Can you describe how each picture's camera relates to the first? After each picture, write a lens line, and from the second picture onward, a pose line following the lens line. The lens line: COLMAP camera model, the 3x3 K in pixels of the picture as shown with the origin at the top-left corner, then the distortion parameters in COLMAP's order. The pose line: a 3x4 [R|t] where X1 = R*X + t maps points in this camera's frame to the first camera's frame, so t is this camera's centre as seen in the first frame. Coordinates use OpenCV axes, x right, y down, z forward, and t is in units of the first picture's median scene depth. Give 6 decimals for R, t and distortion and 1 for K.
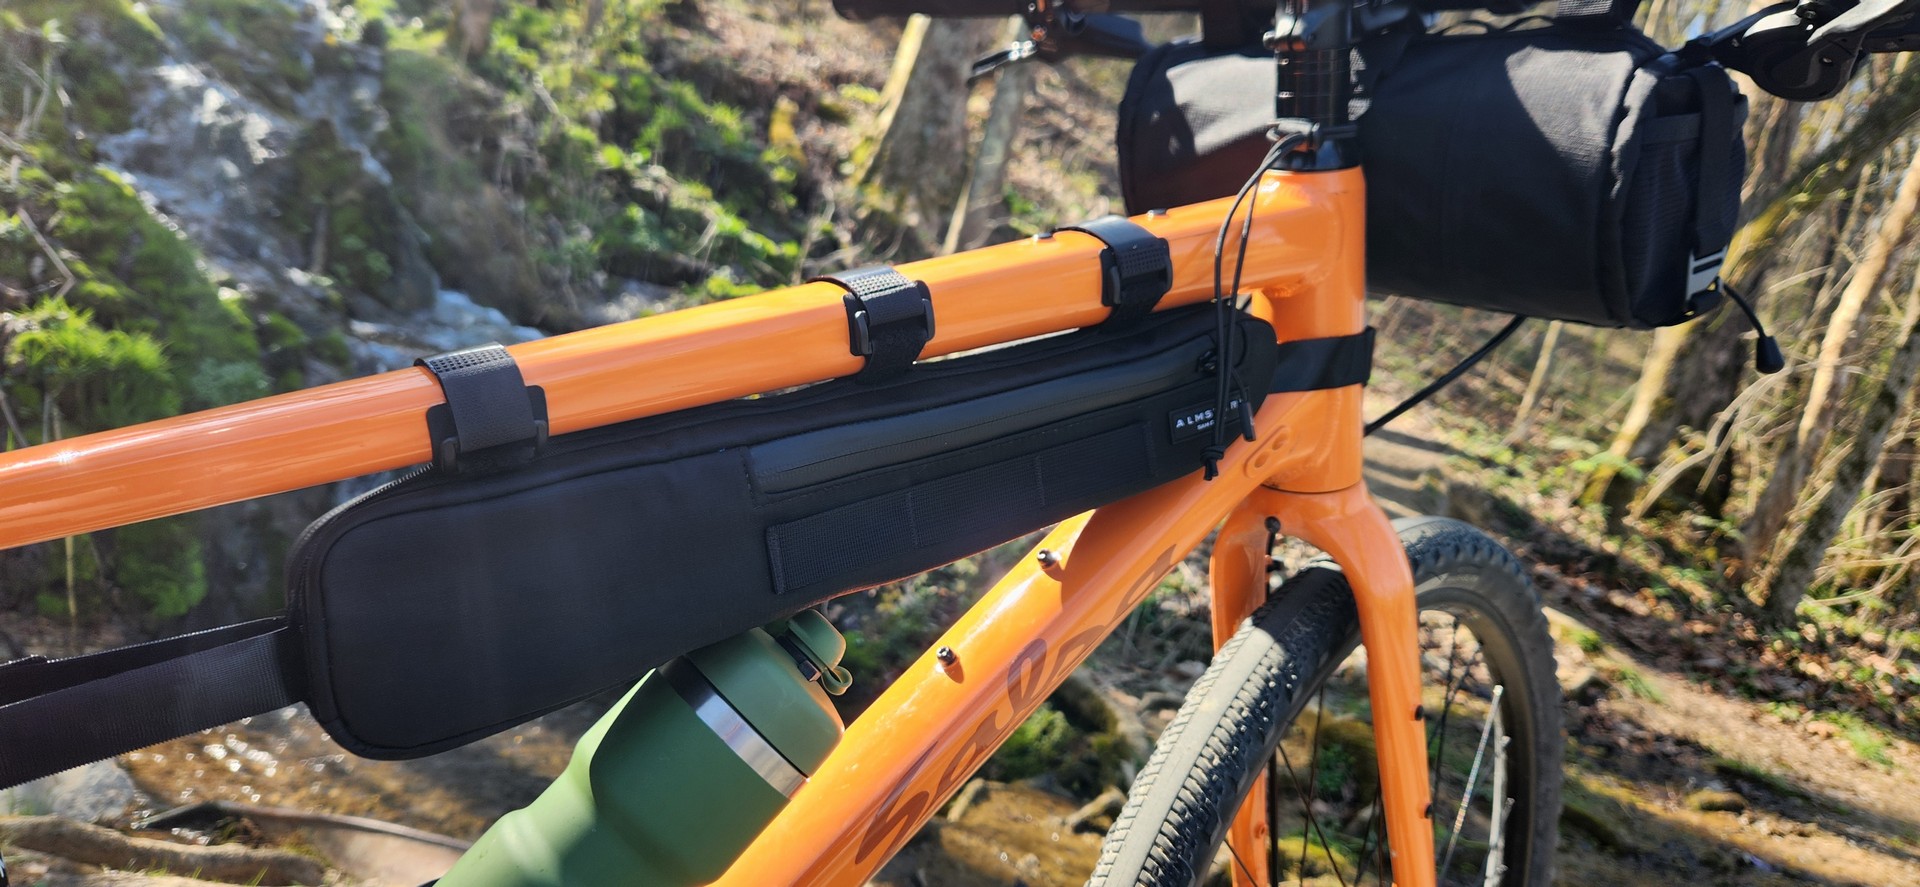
lens RADIAL K [[1278.8, 0, 960.0], [0, 1278.8, 443.5], [0, 0, 1]] dist [0.028908, -0.030008]
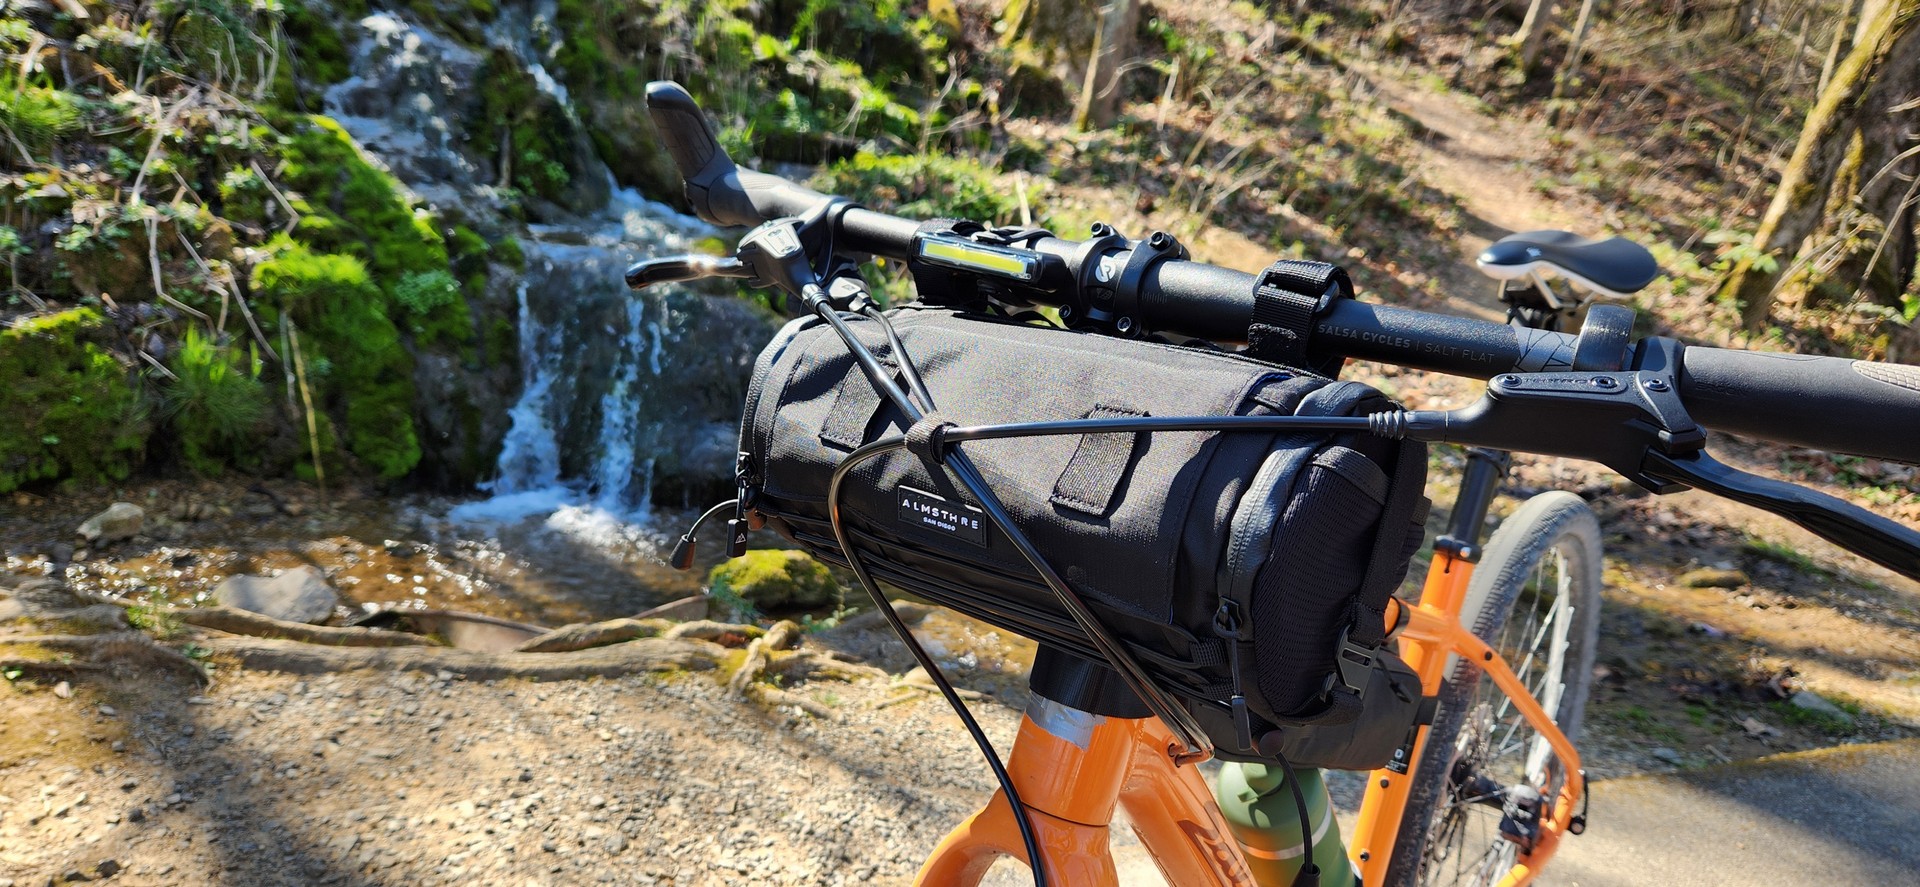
lens RADIAL K [[1237.8, 0, 993.9], [0, 1237.8, 467.4], [0, 0, 1]] dist [0.037427, -0.033680]
pose [[0.980133, -0.048605, -0.192292, 0.141604], [0.076215, 0.987369, 0.138901, -0.001727], [0.183112, -0.150797, 0.971458, -0.068515]]
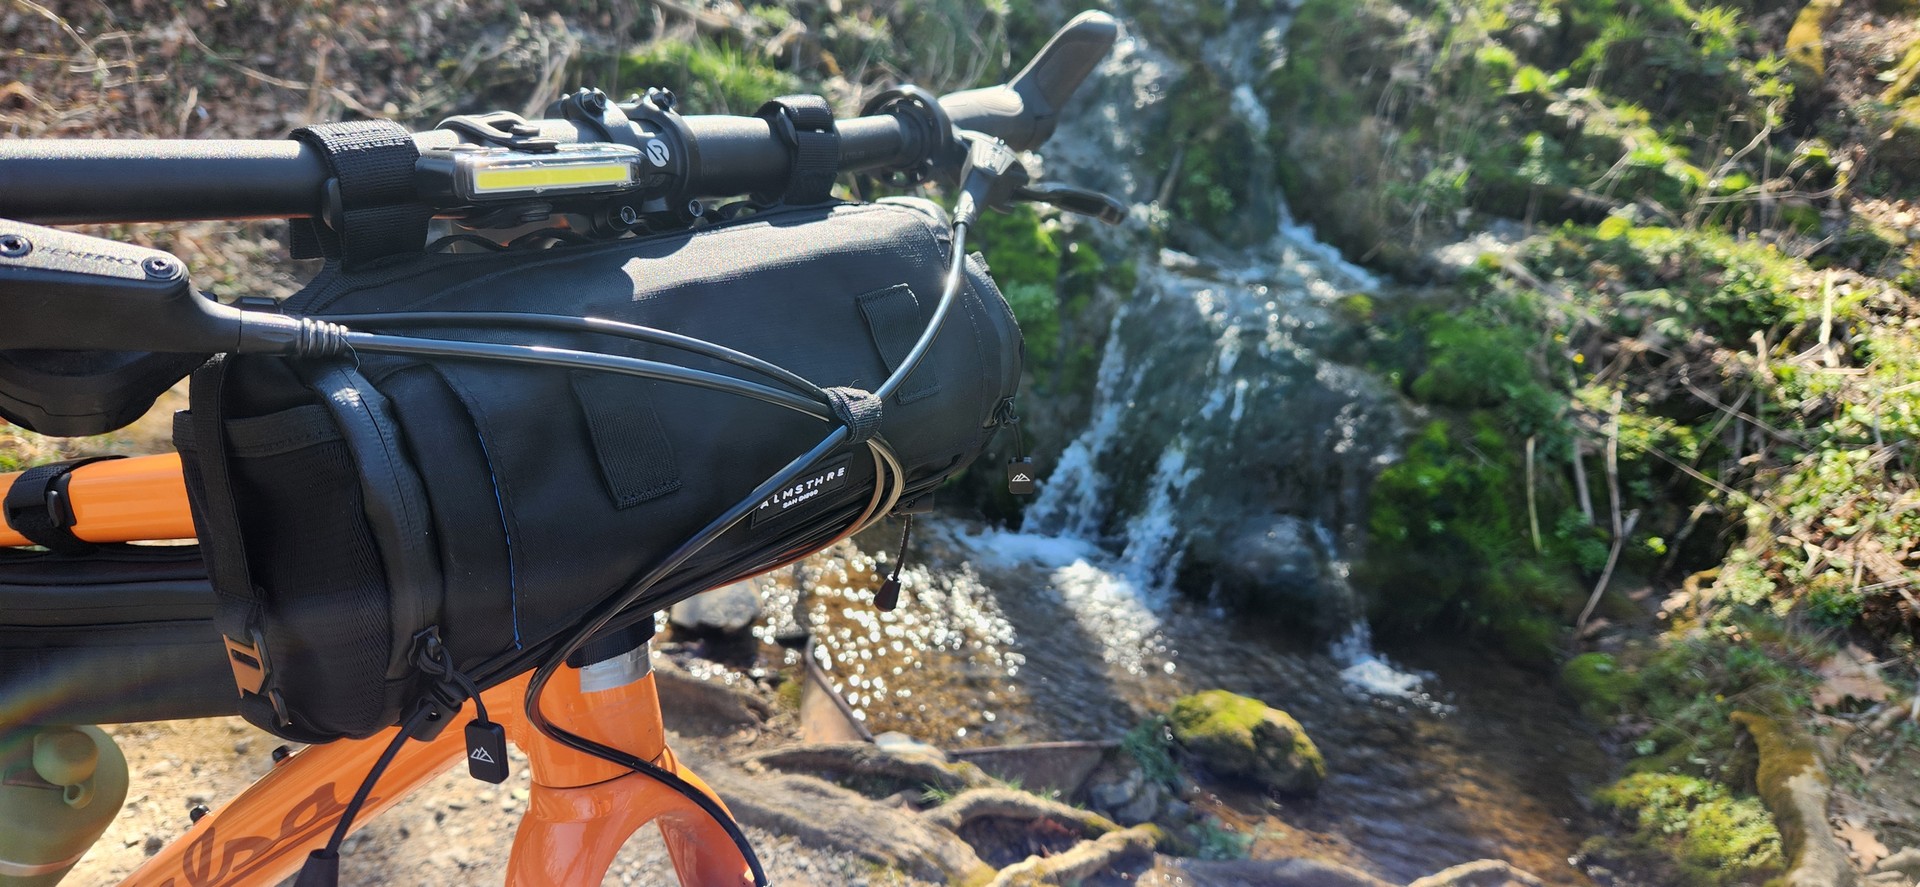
lens RADIAL K [[1278.8, 0, 960.0], [0, 1278.8, 443.5], [0, 0, 1]] dist [0.028908, -0.030008]
pose [[0.694035, 0.143932, -0.705407, 0.171410], [-0.106967, 0.989552, 0.096667, -0.018991], [0.711951, 0.008365, 0.702180, 0.105259]]
